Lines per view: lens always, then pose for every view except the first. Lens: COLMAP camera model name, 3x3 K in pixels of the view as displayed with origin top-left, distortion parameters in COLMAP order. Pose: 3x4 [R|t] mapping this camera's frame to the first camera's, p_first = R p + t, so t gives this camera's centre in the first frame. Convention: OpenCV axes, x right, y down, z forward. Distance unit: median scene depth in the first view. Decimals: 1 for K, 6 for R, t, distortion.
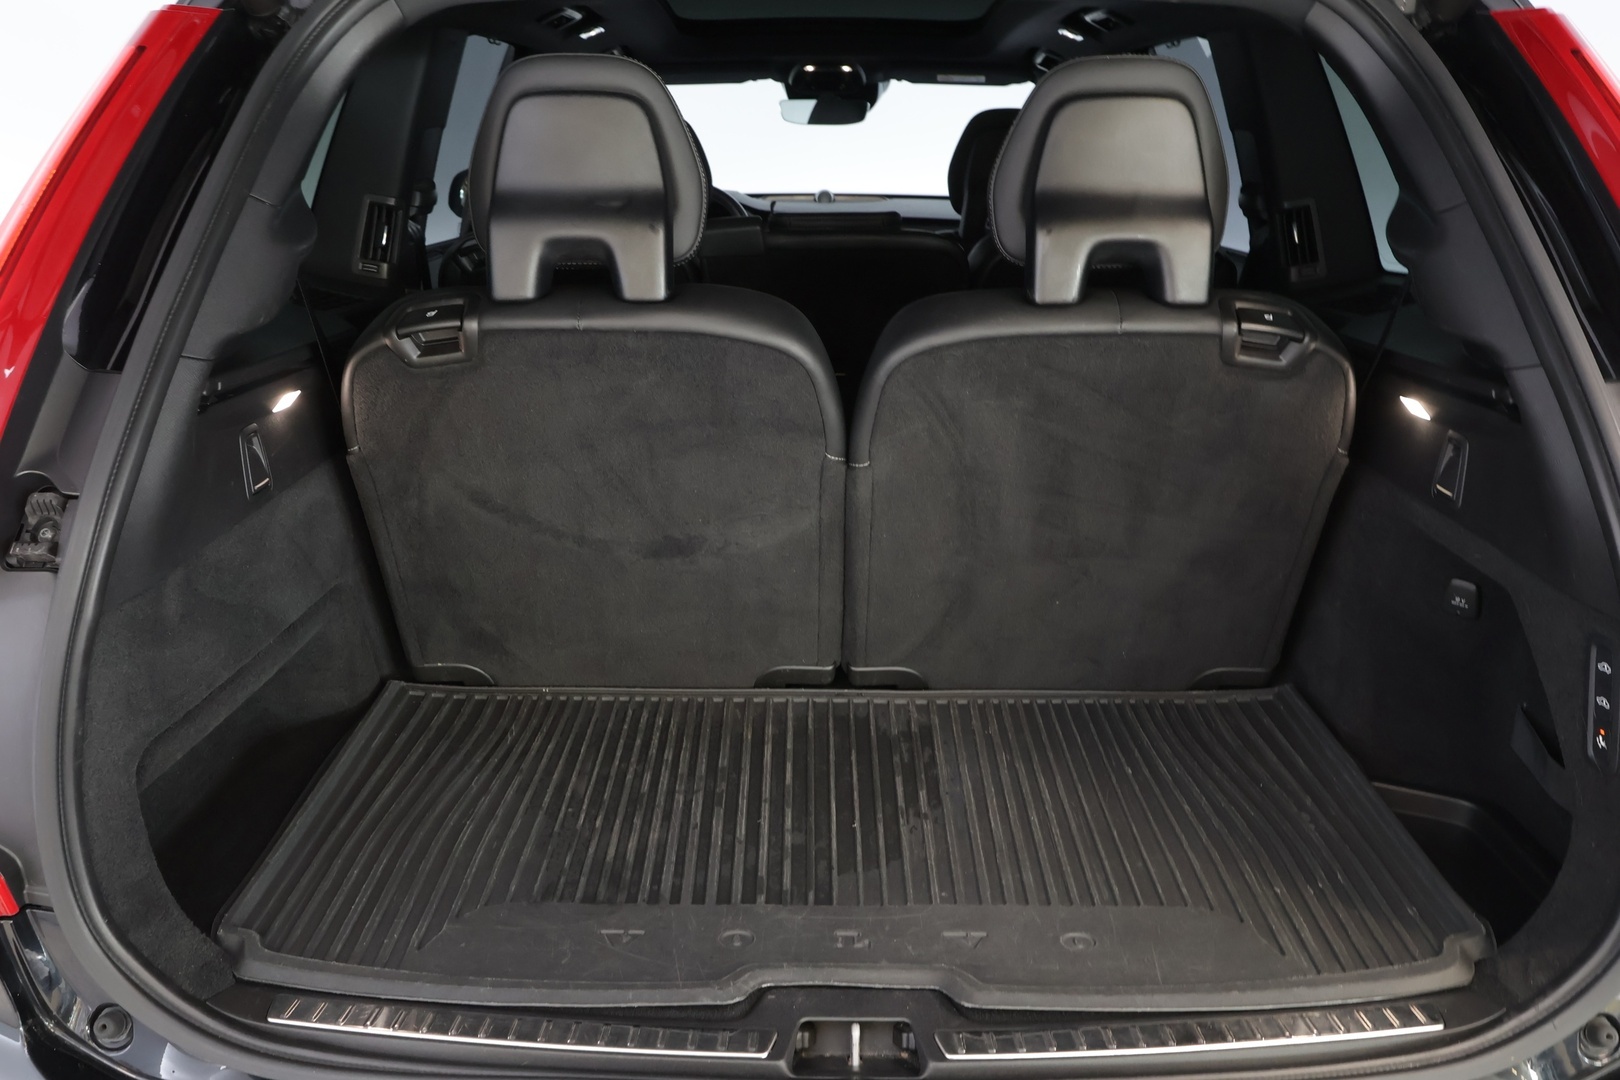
lens RADIAL K [[1258.0, 0, 809.4], [0, 1258.0, 537.1], [0, 0, 1]] dist [0.001828, -0.008391]
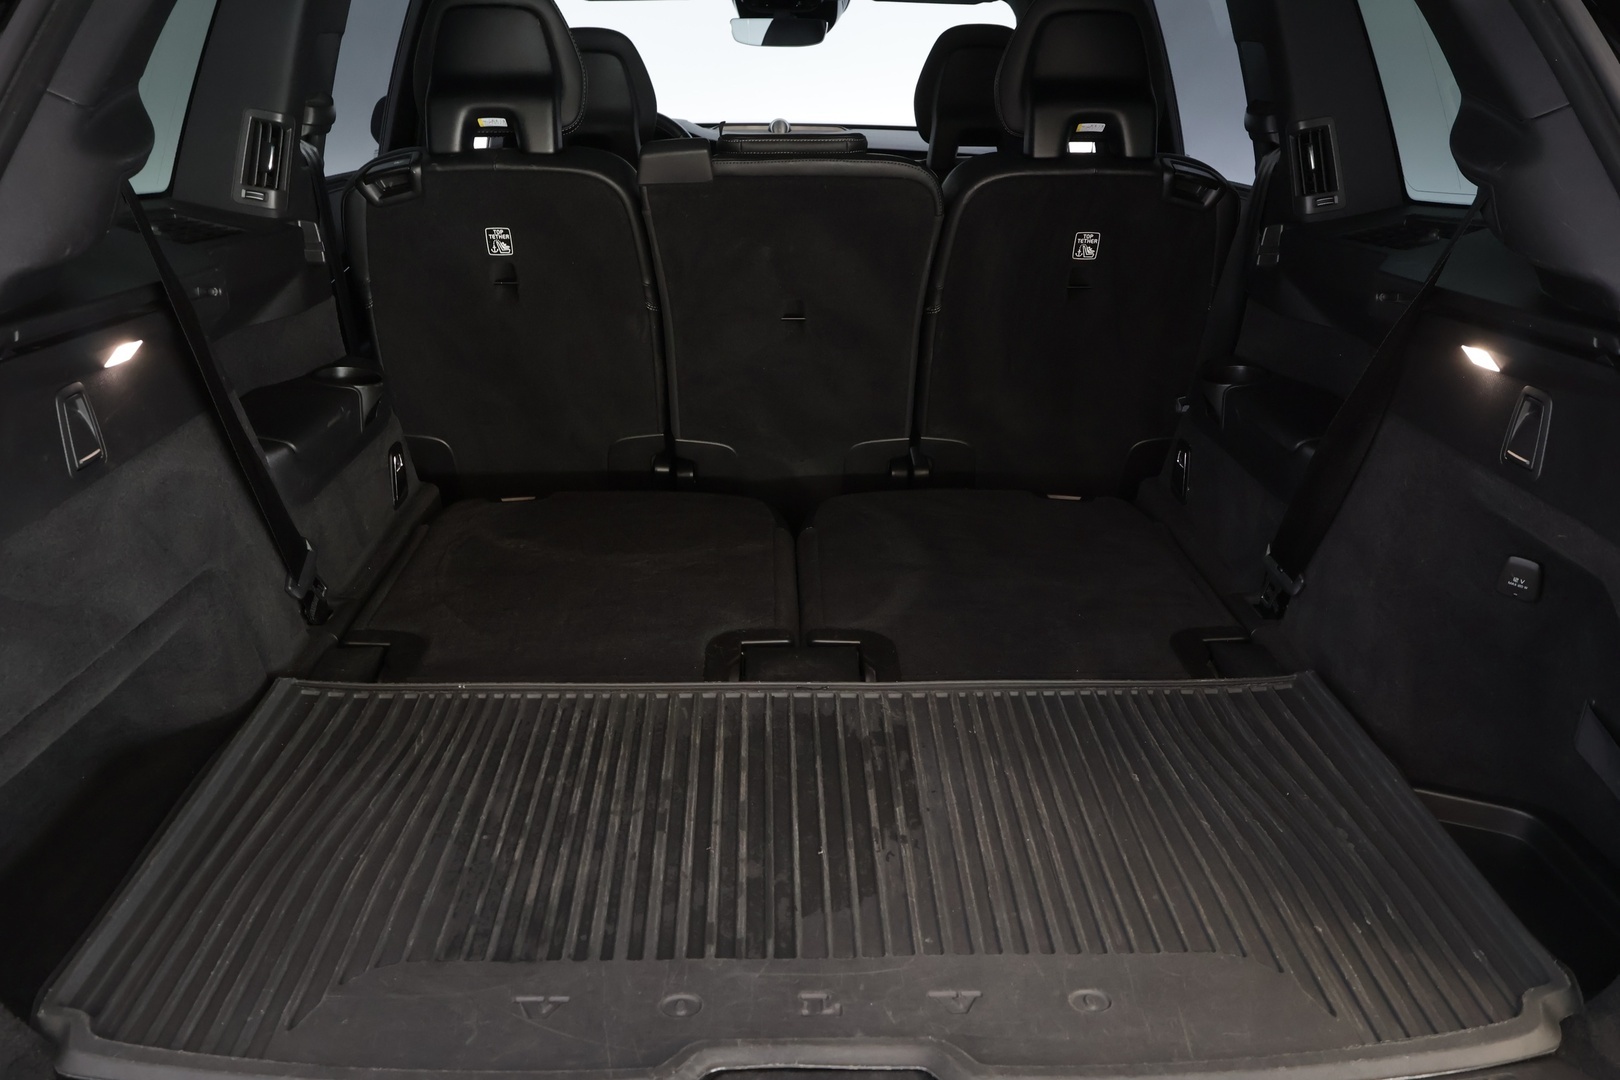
lens RADIAL K [[1329.9, 0, 809.7], [0, 1329.9, 543.2], [0, 0, 1]] dist [-0.001747, -0.004033]
pose [[0.999461, -0.007012, 0.032068, 0.000939], [0.005753, 0.999215, 0.039200, -0.014999], [-0.032317, -0.038995, 0.998717, 0.108833]]
